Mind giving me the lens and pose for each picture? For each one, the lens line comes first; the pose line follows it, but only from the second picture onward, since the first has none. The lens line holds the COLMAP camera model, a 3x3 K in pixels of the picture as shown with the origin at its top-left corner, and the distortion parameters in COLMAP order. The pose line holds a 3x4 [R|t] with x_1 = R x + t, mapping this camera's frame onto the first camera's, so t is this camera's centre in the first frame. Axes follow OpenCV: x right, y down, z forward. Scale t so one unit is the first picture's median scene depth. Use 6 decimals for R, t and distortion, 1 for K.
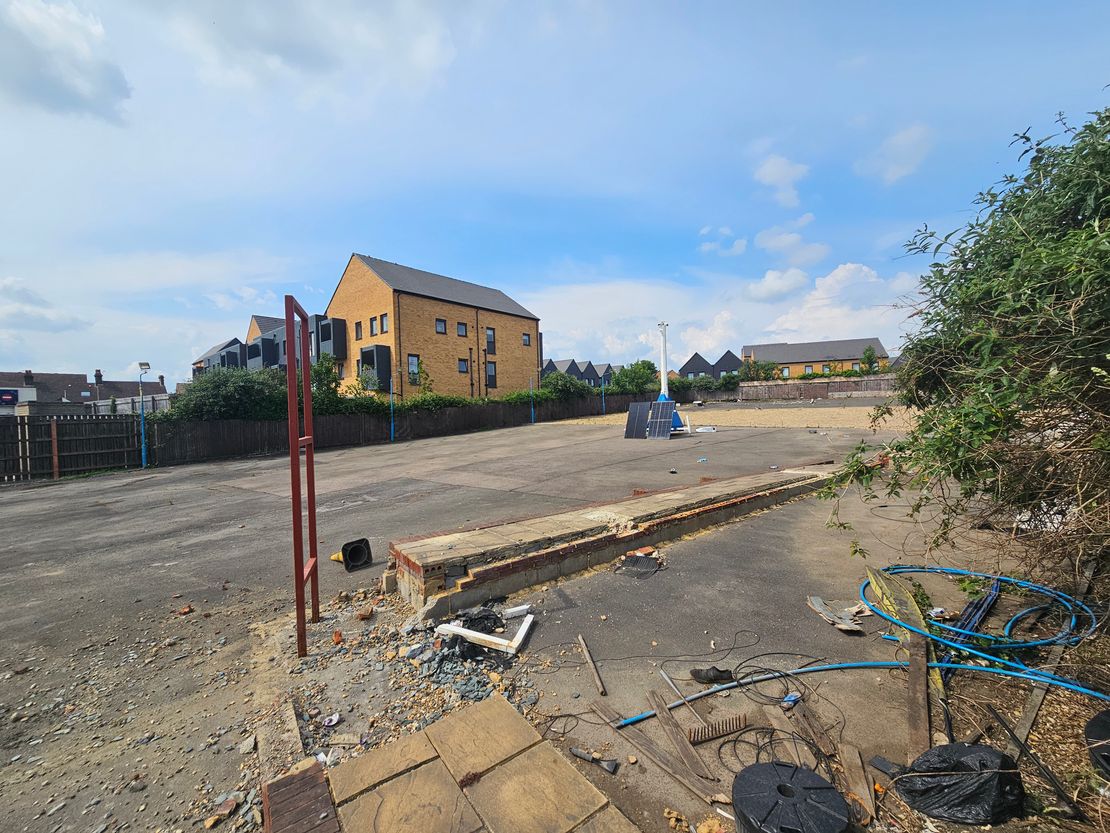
lens RADIAL K [[445.2, 0, 555.0], [0, 445.2, 427.3], [0, 0, 1]] dist [0.019932, -0.013482]
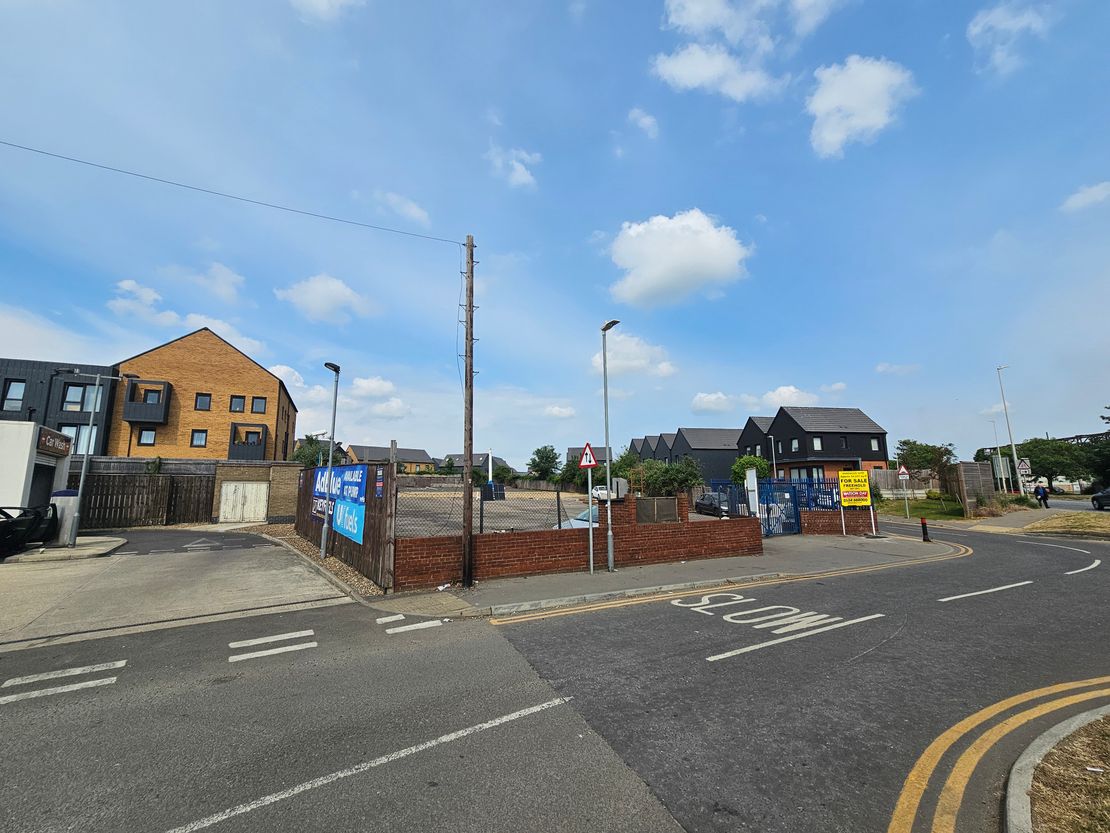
lens RADIAL K [[442.5, 0, 555.2], [0, 442.5, 384.2], [0, 0, 1]] dist [-0.001319, -0.000033]
pose [[0.398796, 0.240800, 0.884860, -0.740224], [0.033684, 0.960412, -0.276541, 0.037629], [-0.916421, 0.140090, 0.374897, -0.087277]]
